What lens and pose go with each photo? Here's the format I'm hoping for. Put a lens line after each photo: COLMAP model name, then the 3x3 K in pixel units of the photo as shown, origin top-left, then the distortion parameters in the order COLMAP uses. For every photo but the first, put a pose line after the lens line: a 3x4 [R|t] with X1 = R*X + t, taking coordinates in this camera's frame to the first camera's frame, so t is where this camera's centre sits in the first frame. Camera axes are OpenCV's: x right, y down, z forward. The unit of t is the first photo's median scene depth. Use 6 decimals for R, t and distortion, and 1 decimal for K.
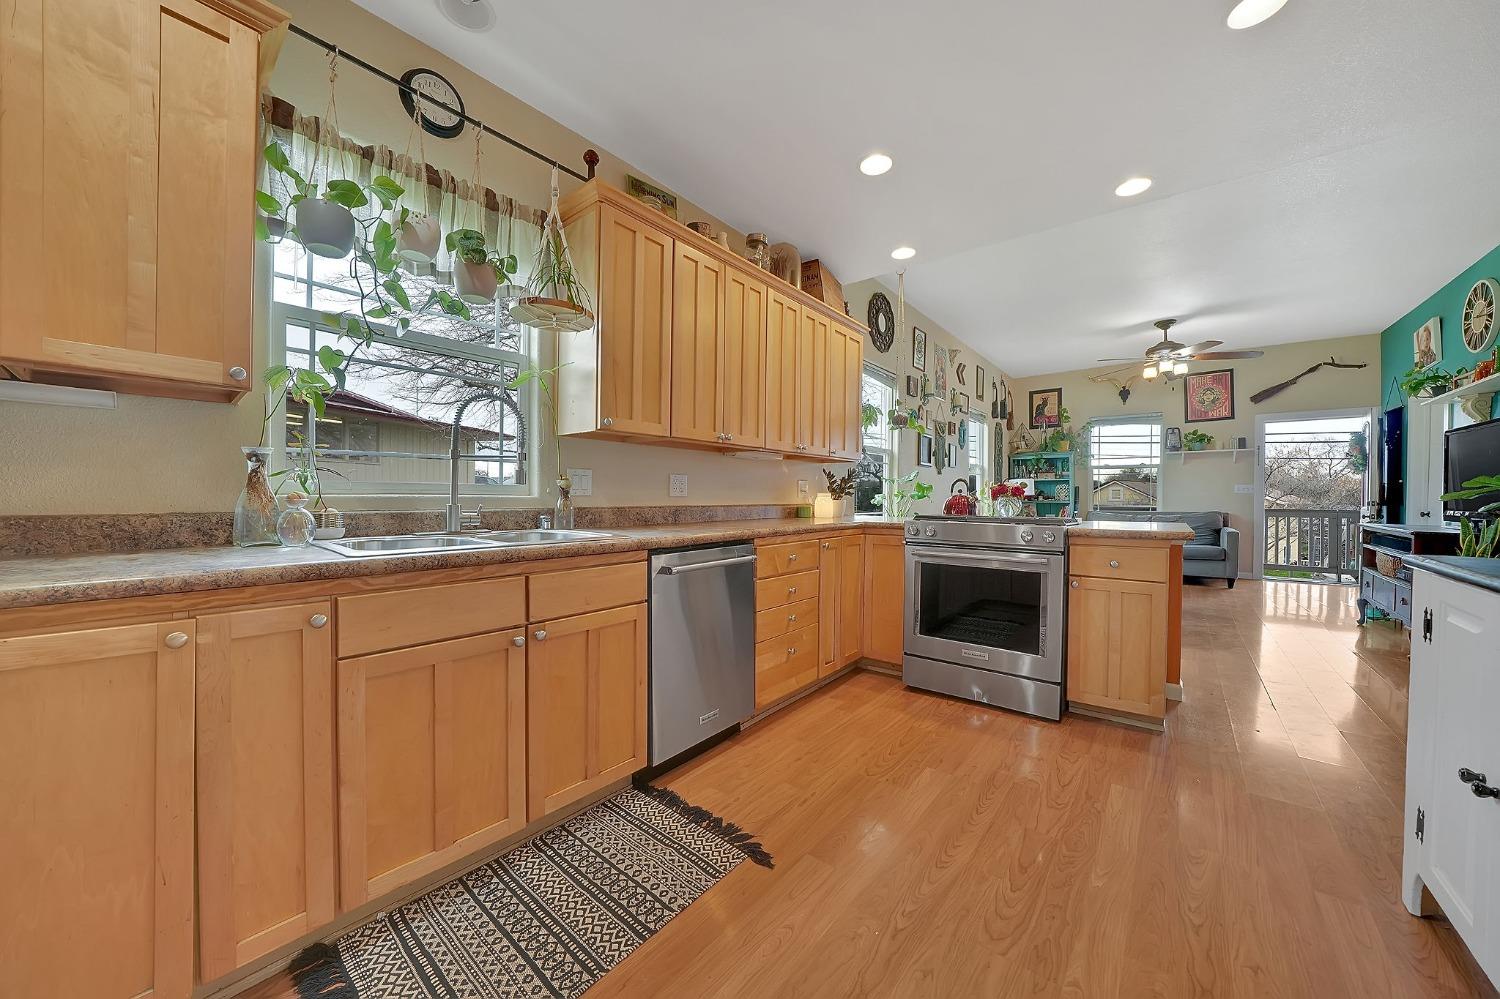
lens RADIAL K [[521.8, 0, 743.2], [0, 521.8, 499.1], [0, 0, 1]] dist [-0.020151, 0.000264]
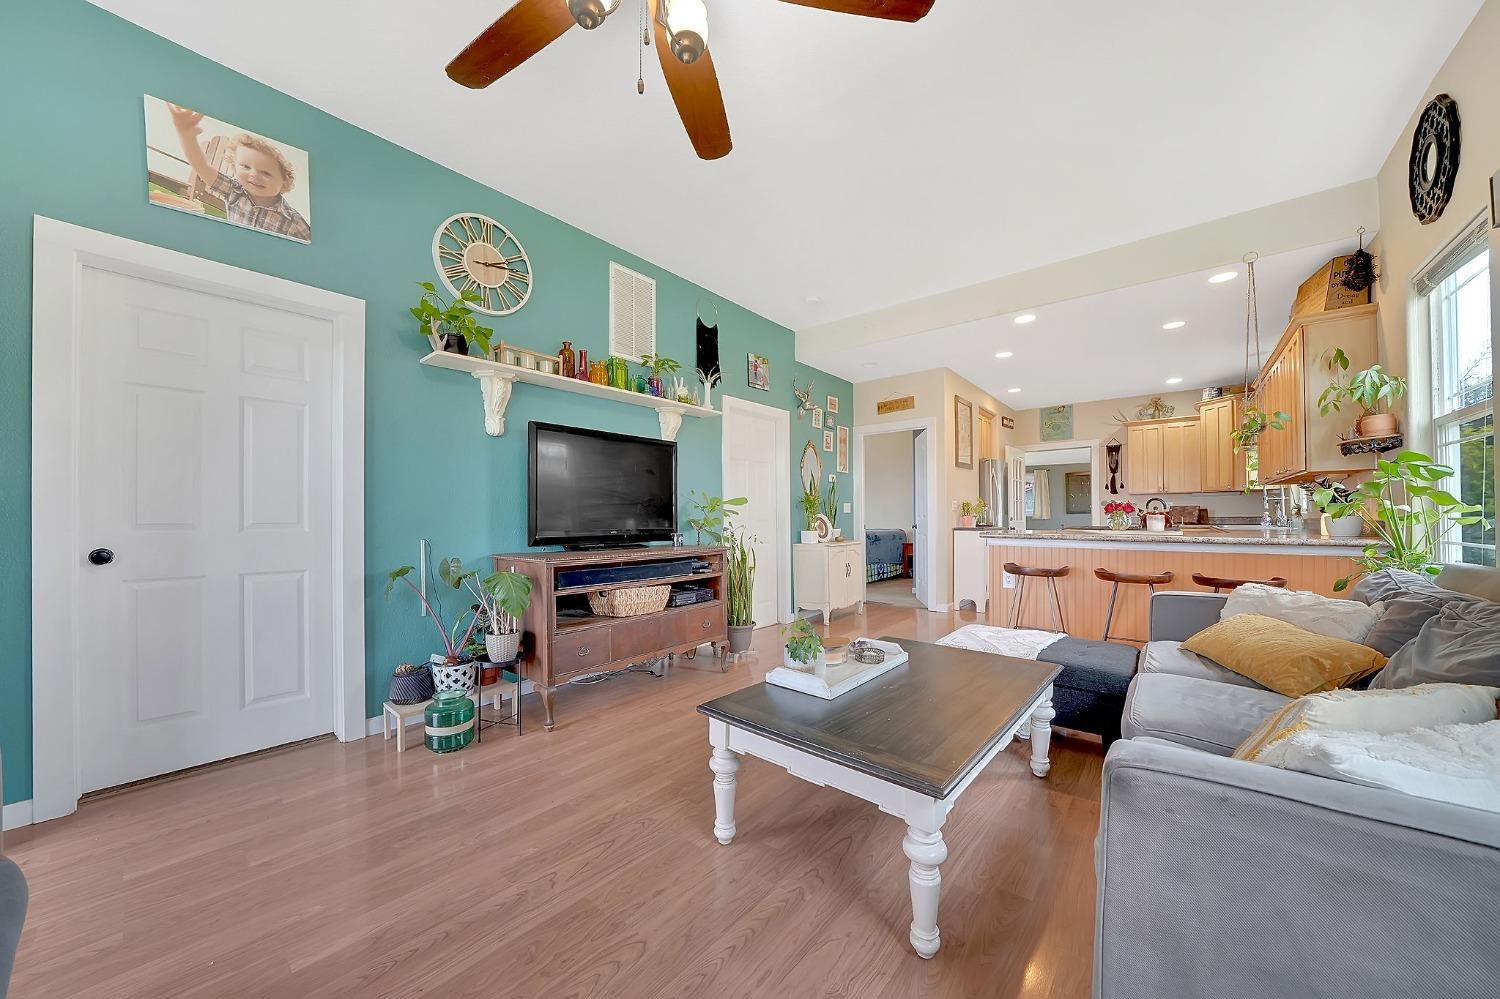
lens RADIAL K [[525.7, 0, 739.9], [0, 525.7, 514.2], [0, 0, 1]] dist [-0.025660, 0.003134]
pose [[-0.999993, 0.000214, 0.003742, 0.772312], [0.000226, 0.999996, 0.002962, -0.002866], [-0.003741, 0.002963, -0.999989, 1.235173]]
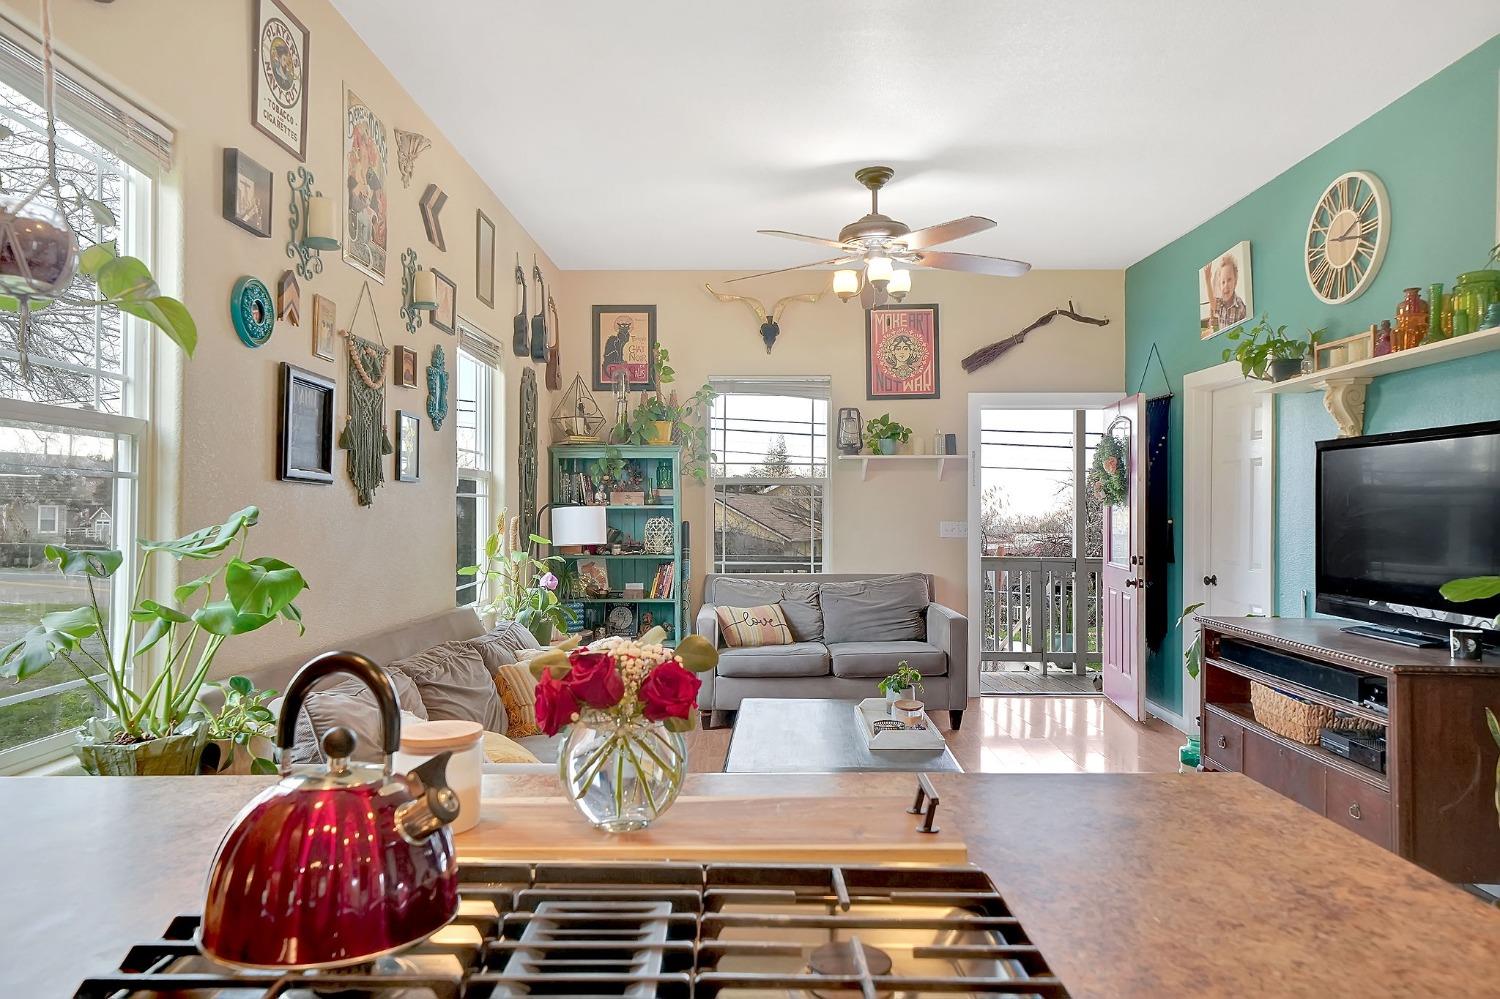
lens RADIAL K [[983.3, 0, 750.0], [0, 983.3, 499.5], [0, 0, 1]] dist [0.040004, -0.000392]
pose [[0.772270, 0.006525, 0.635261, 0.182524], [0.003669, 0.999885, -0.014730, -0.043459], [-0.635284, 0.013707, 0.772157, 0.396407]]
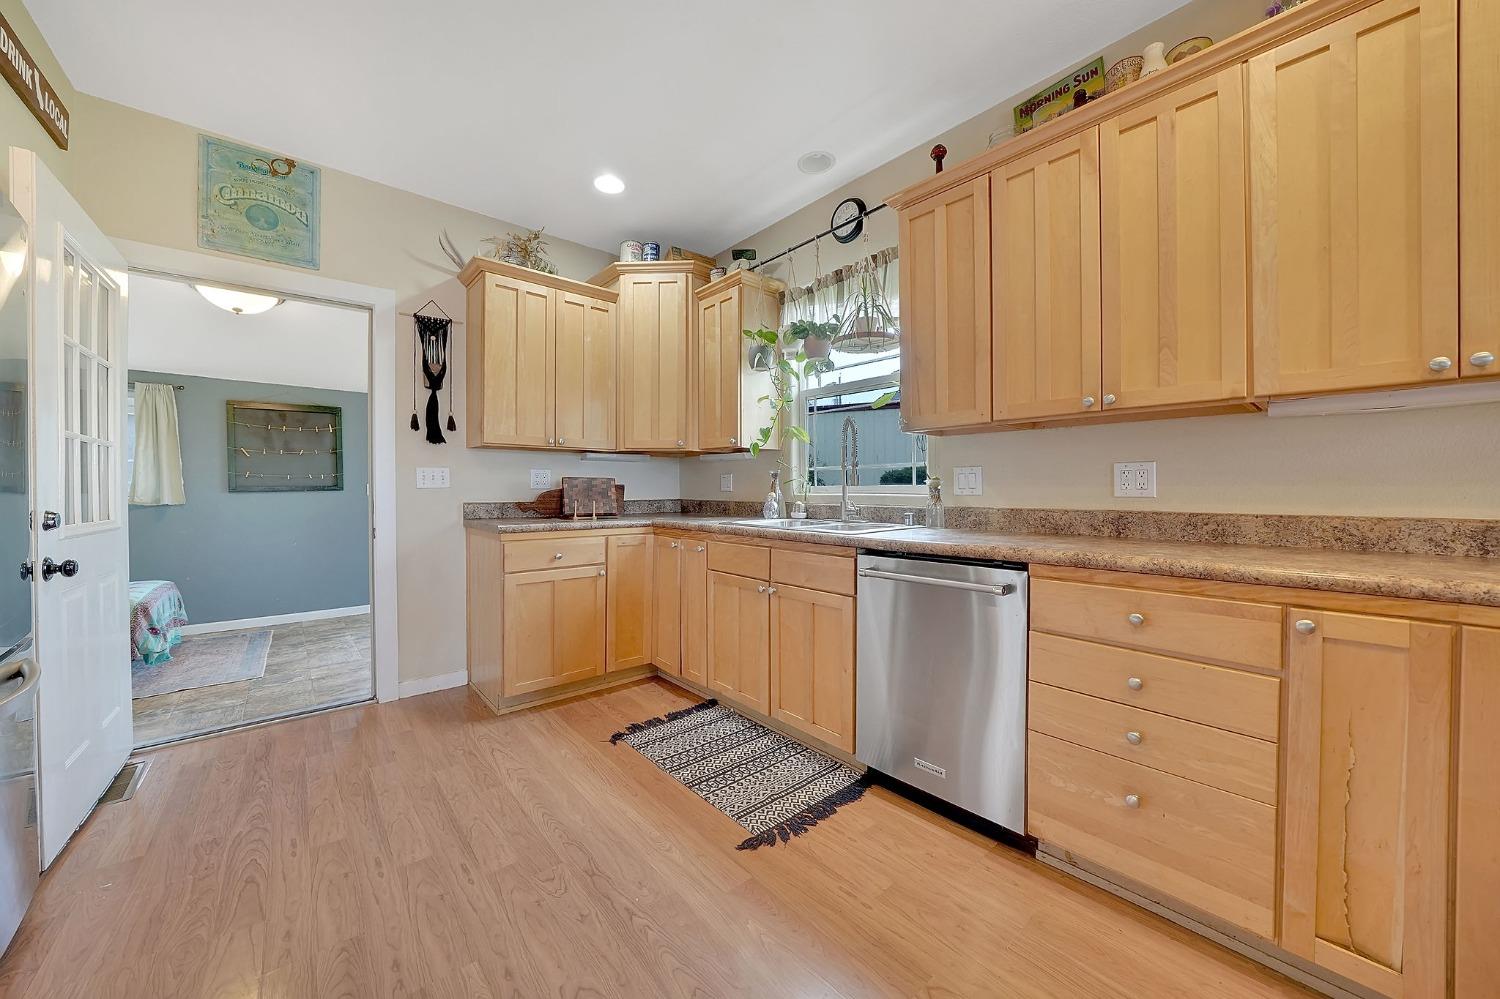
lens RADIAL K [[533.9, 0, 746.1], [0, 533.9, 492.5], [0, 0, 1]] dist [-0.031235, 0.004621]
pose [[-0.159651, -0.000788, -0.987173, 0.296903], [-0.006431, 0.999979, 0.000242, -0.003863], [0.987153, 0.006387, -0.159652, 0.315364]]
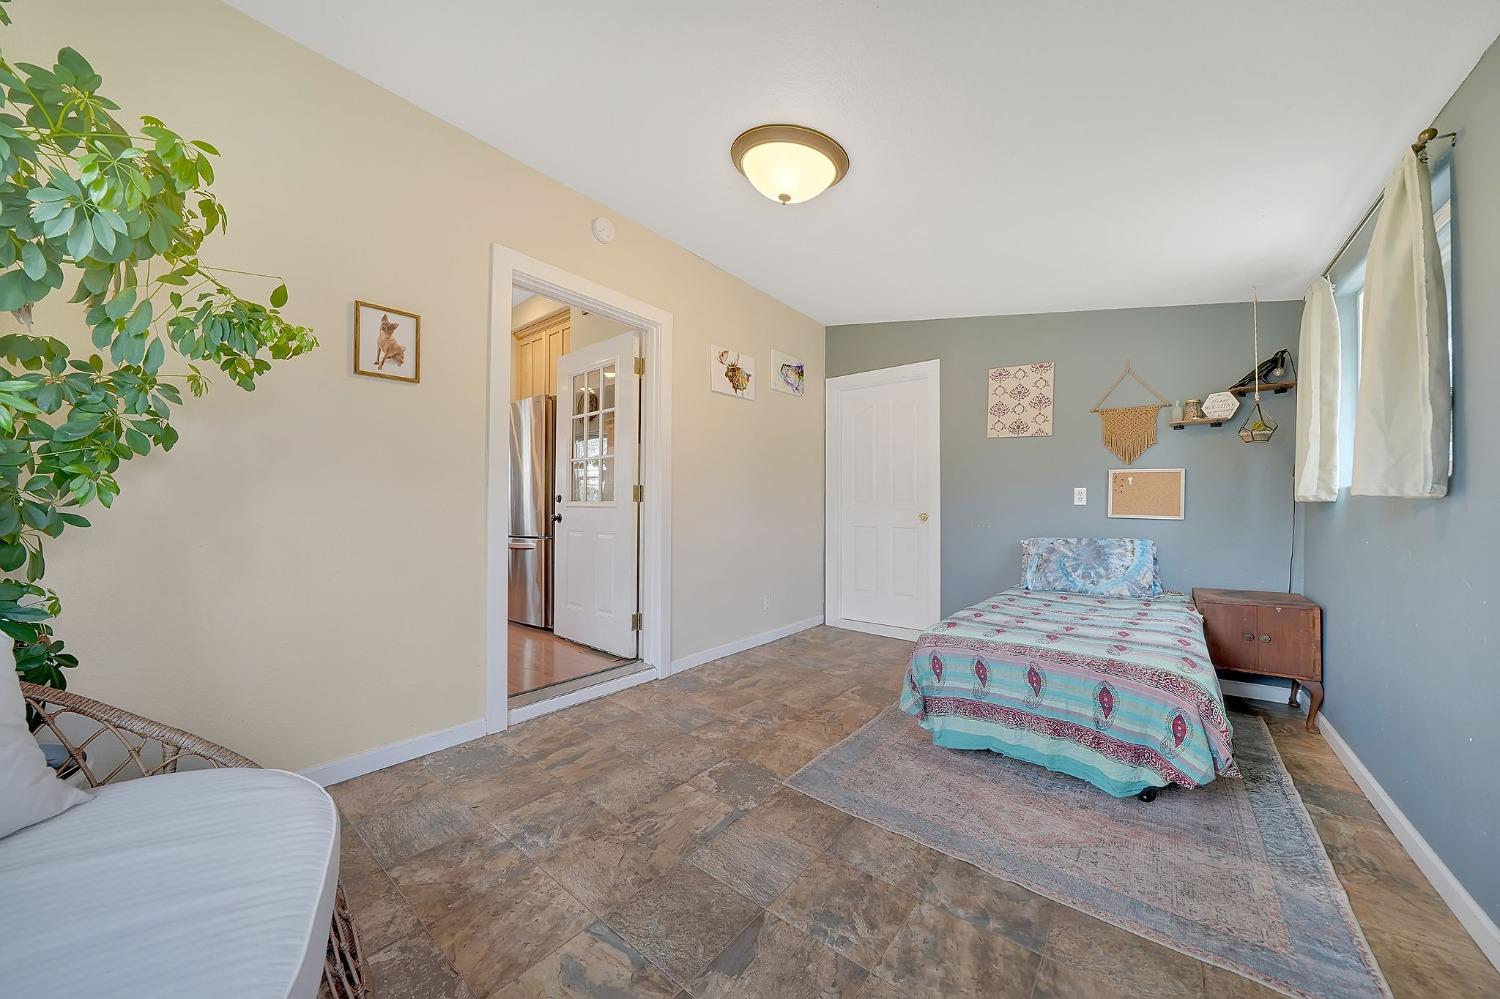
lens RADIAL K [[521.8, 0, 743.2], [0, 521.8, 499.1], [0, 0, 1]] dist [-0.020151, 0.000264]
pose [[-0.009587, 0.009330, 0.999911, -0.566275], [0.007469, 0.999929, -0.009259, 0.021182], [-0.999926, 0.007379, -0.009656, -0.305030]]
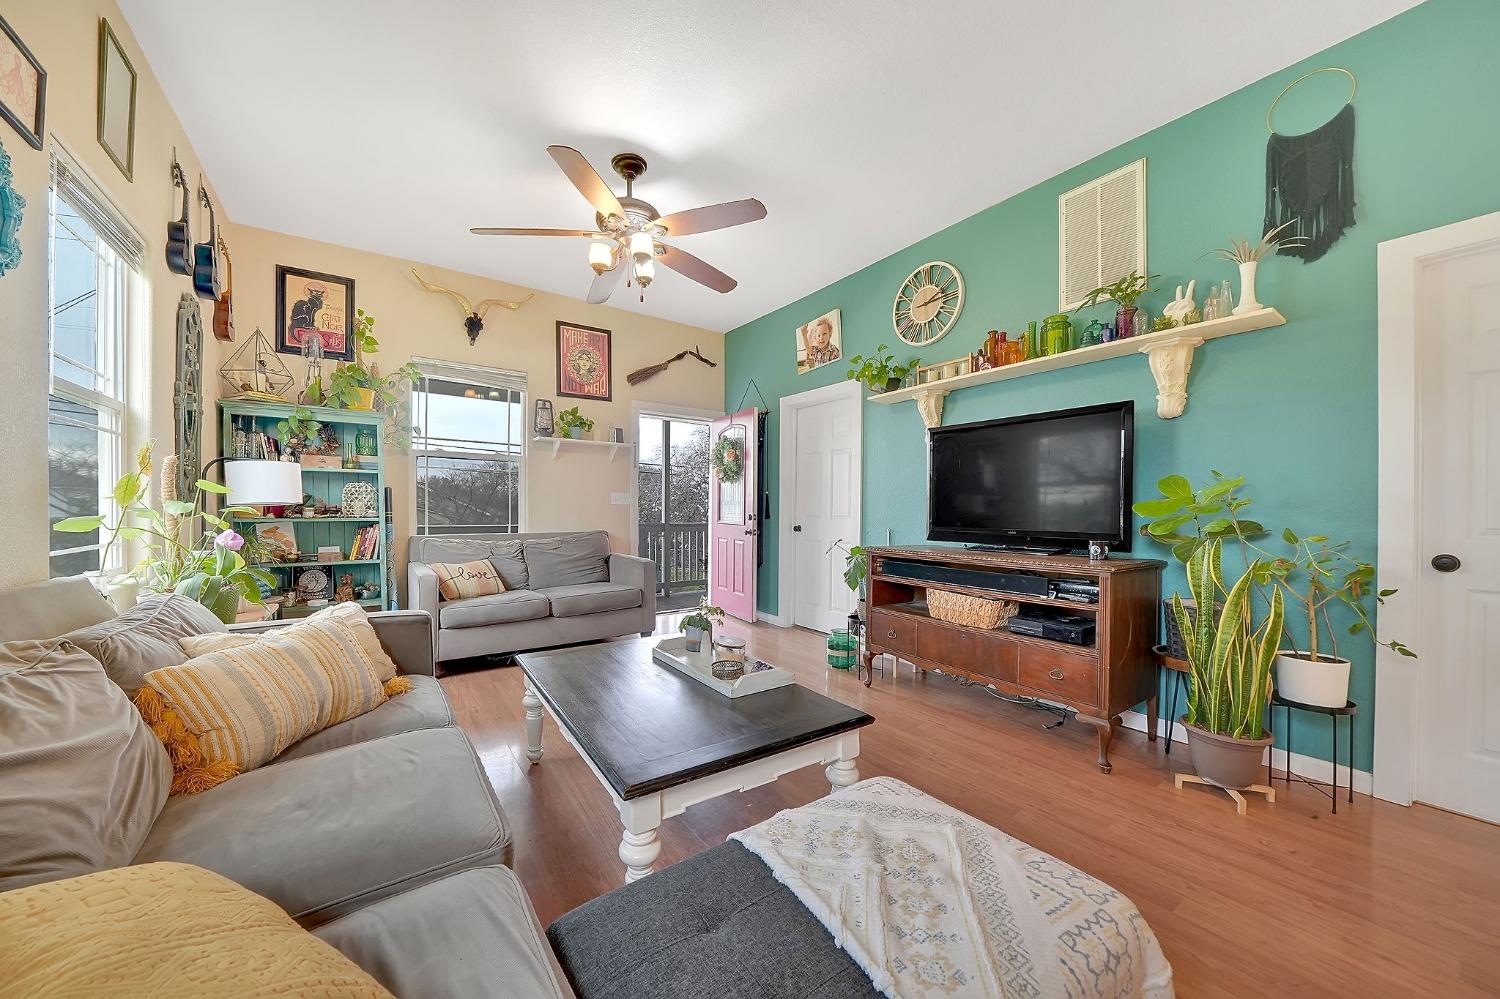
lens RADIAL K [[525.7, 0, 739.9], [0, 525.7, 514.2], [0, 0, 1]] dist [-0.025660, 0.003134]
pose [[0.261751, -0.008556, 0.965098, 0.349995], [0.001995, 0.999963, 0.008324, -0.003593], [-0.965133, -0.000254, 0.261758, 0.755088]]
